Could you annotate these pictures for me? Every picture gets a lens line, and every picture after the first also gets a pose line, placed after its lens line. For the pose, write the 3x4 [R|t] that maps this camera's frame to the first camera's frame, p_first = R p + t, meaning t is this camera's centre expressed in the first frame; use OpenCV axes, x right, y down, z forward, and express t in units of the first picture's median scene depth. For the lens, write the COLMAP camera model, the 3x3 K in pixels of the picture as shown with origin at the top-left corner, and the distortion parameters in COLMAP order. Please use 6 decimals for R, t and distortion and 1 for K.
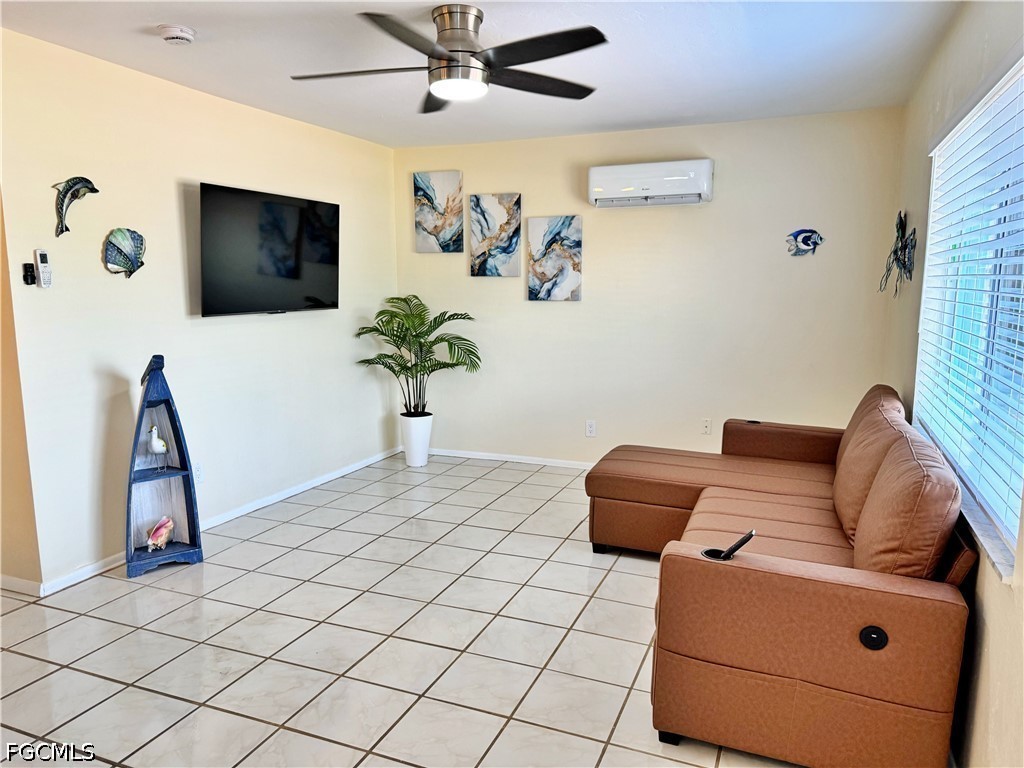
lens RADIAL K [[728.6, 0, 512.0], [0, 728.6, 384.0], [0, 0, 1]] dist [0.050691, -0.062116]
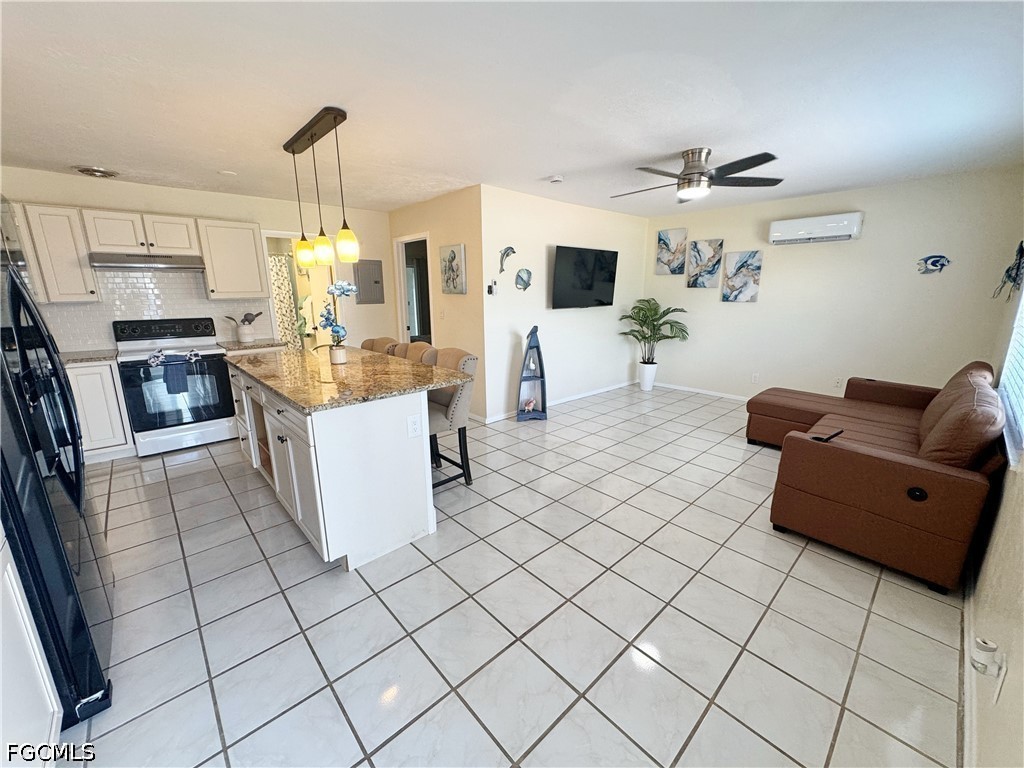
lens RADIAL K [[410.1, 0, 510.5], [0, 410.1, 382.5], [0, 0, 1]] dist [0.000390, 0.000094]
pose [[0.902524, 0.090102, -0.421108, -0.004562], [-0.054472, 0.993898, 0.095915, 0.013984], [0.427180, -0.063627, 0.901925, -0.148577]]
